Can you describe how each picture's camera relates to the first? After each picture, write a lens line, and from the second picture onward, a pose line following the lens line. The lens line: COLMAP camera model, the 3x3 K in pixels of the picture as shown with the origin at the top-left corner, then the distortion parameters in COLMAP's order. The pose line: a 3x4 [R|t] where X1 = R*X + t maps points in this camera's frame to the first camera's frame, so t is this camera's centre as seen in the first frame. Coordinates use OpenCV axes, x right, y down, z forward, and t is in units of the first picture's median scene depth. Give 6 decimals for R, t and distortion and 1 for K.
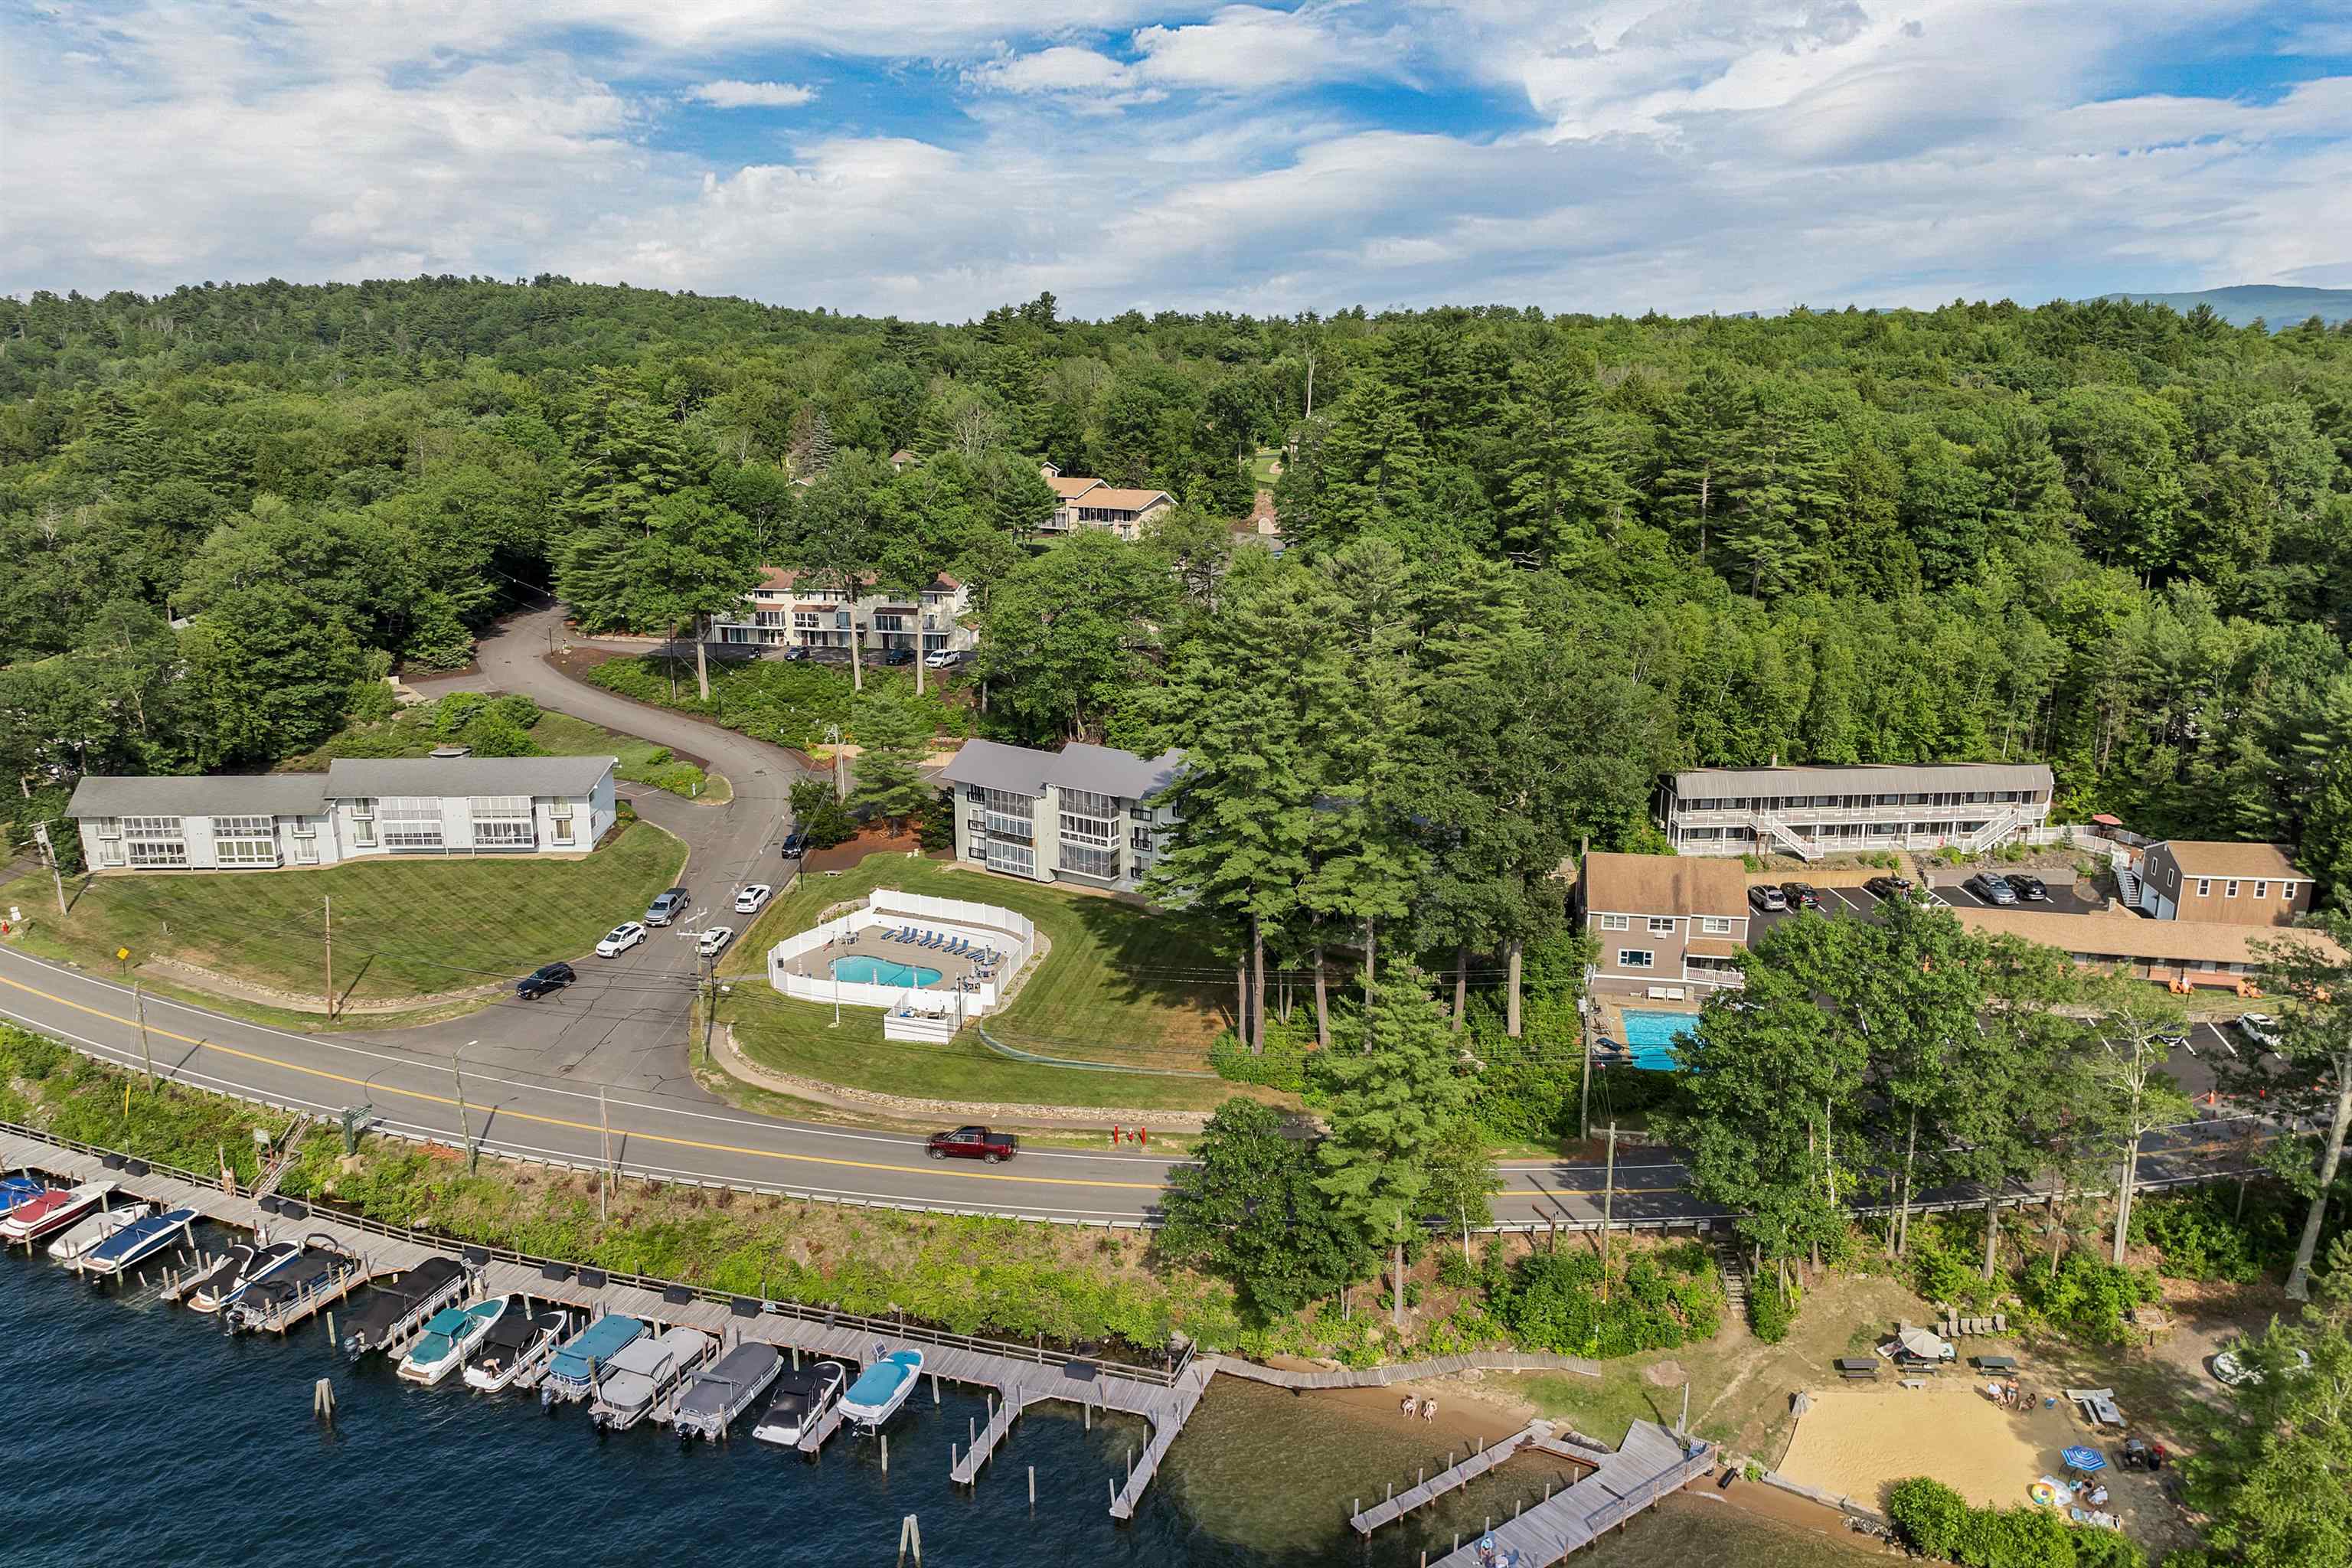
lens RADIAL K [[1653.6, 0, 1176.0], [0, 1653.6, 784.0], [0, 0, 1]] dist [-0.038212, 0.001371]
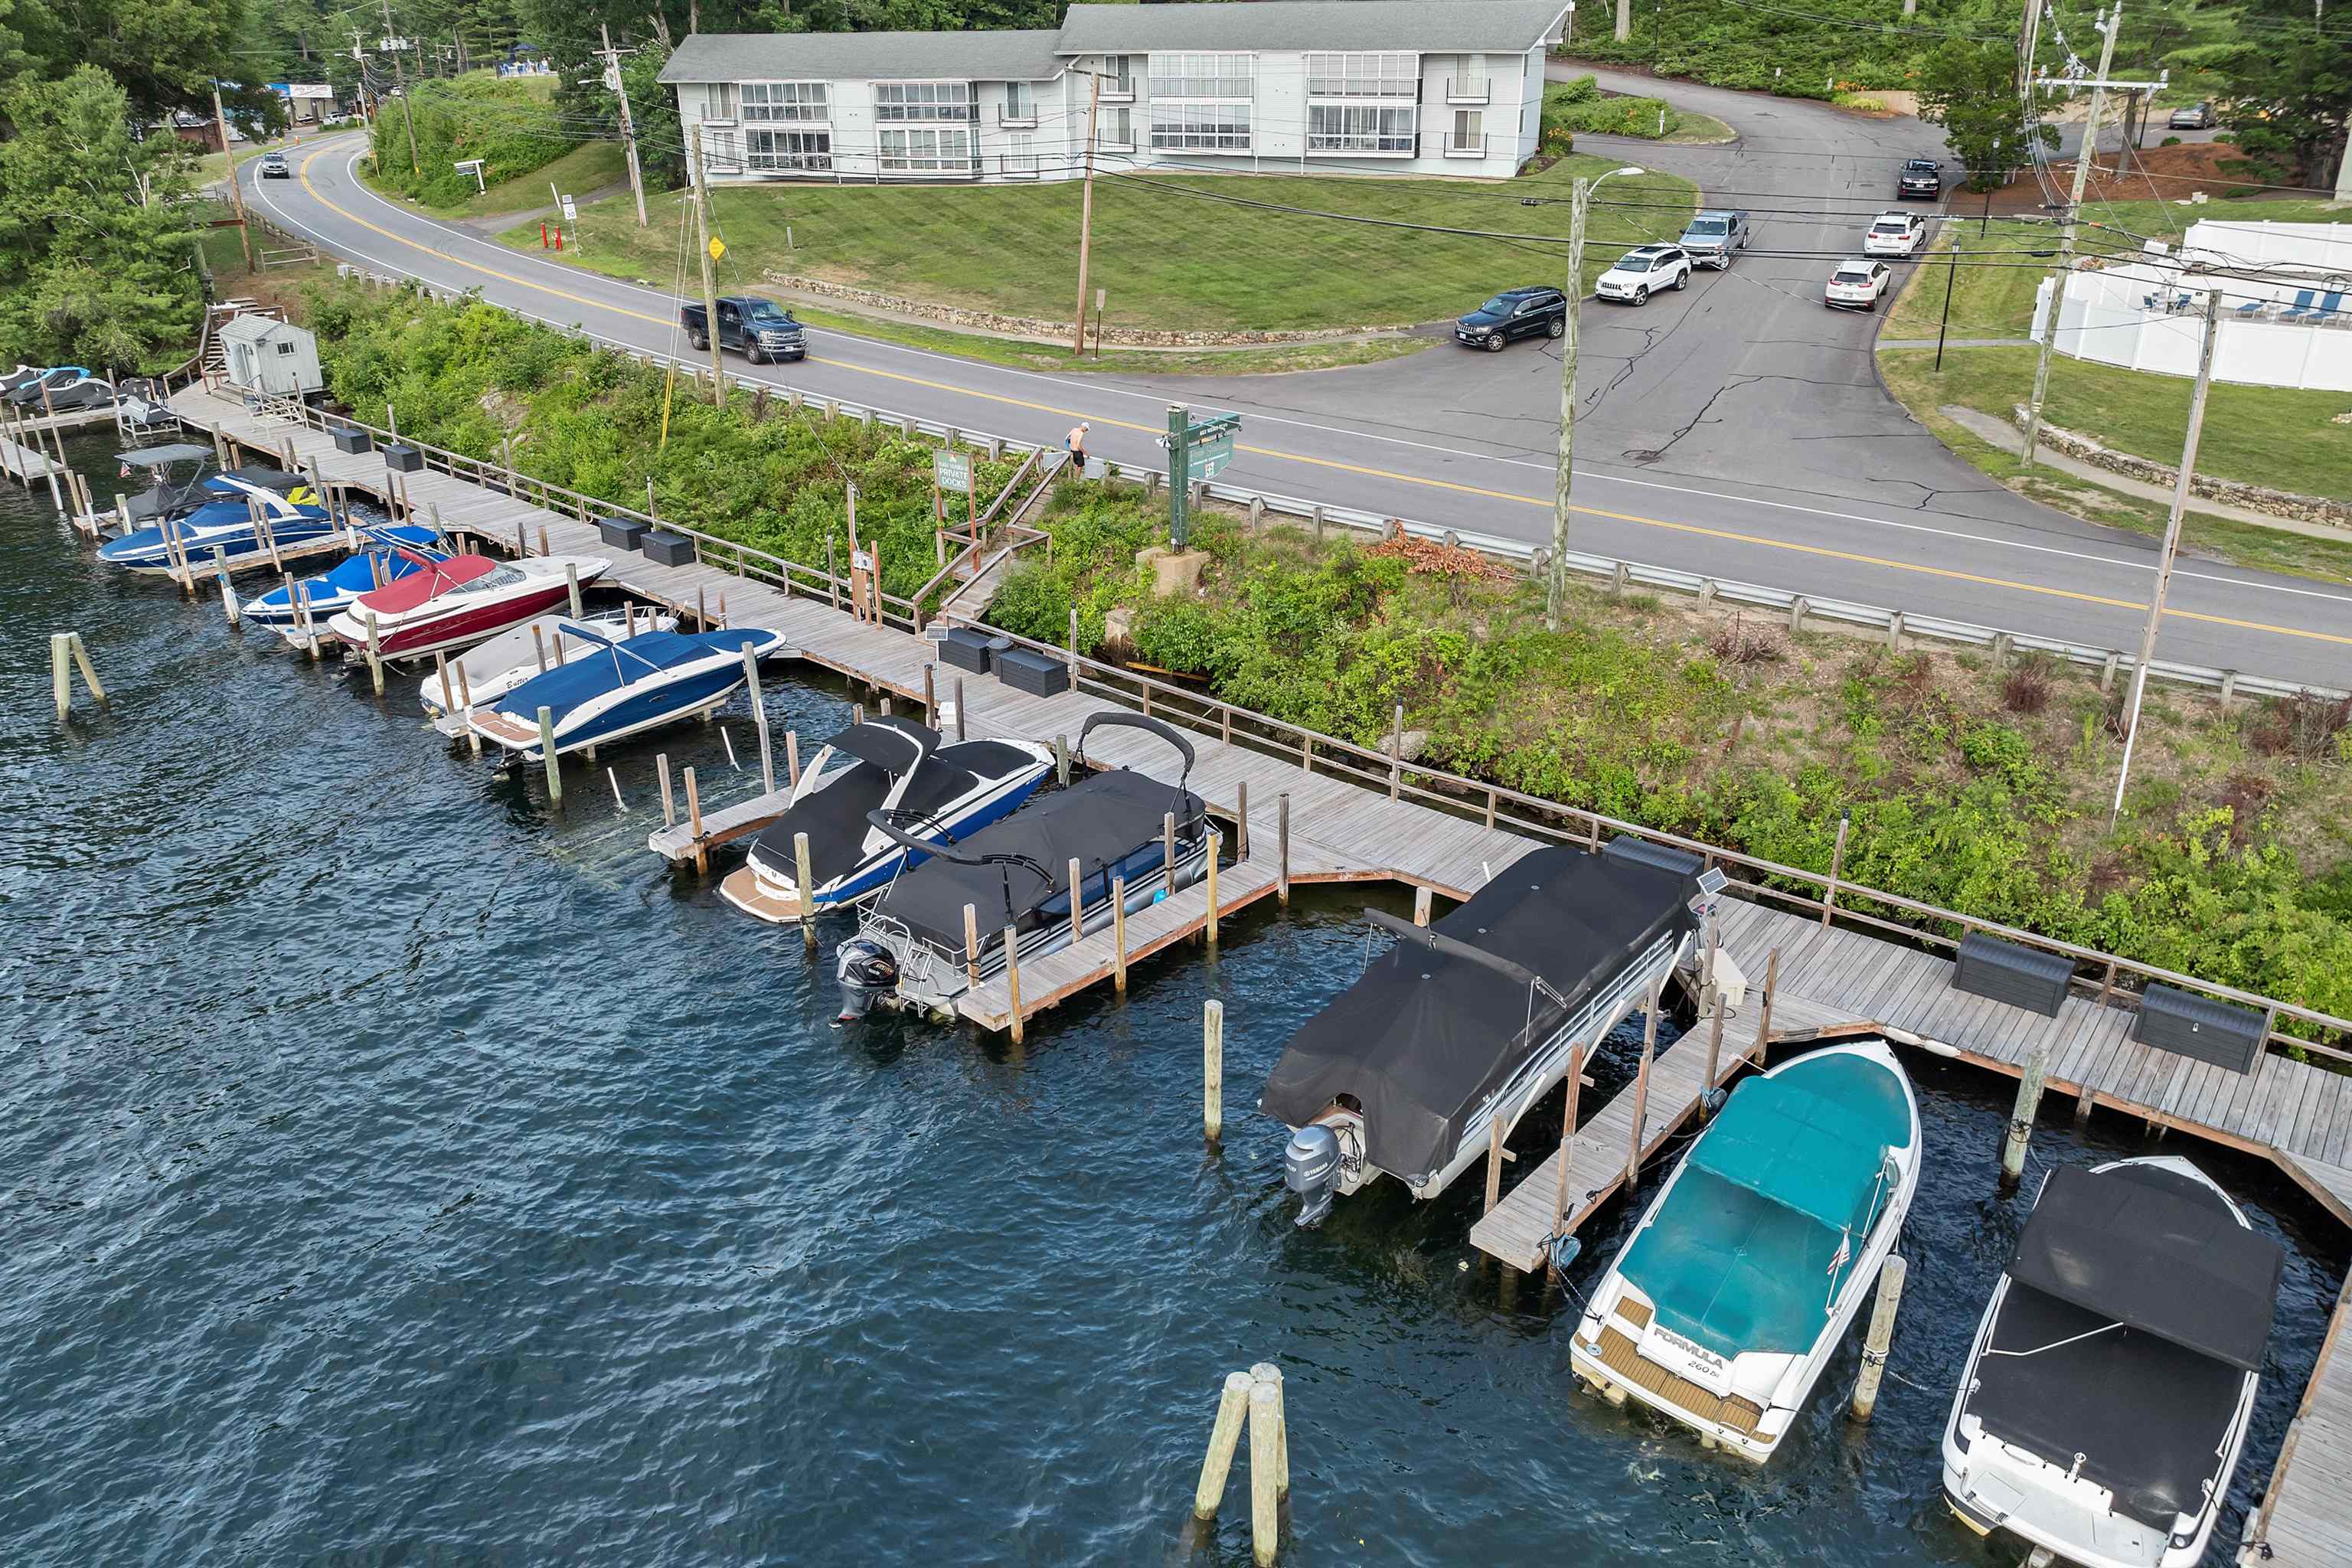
lens RADIAL K [[1653.6, 0, 1176.0], [0, 1653.6, 784.0], [0, 0, 1]] dist [-0.038212, 0.001371]
pose [[0.934695, 0.134214, -0.329138, -0.381199], [-0.075688, 0.979889, 0.184630, 0.211604], [0.347299, -0.147661, 0.926056, 0.661615]]
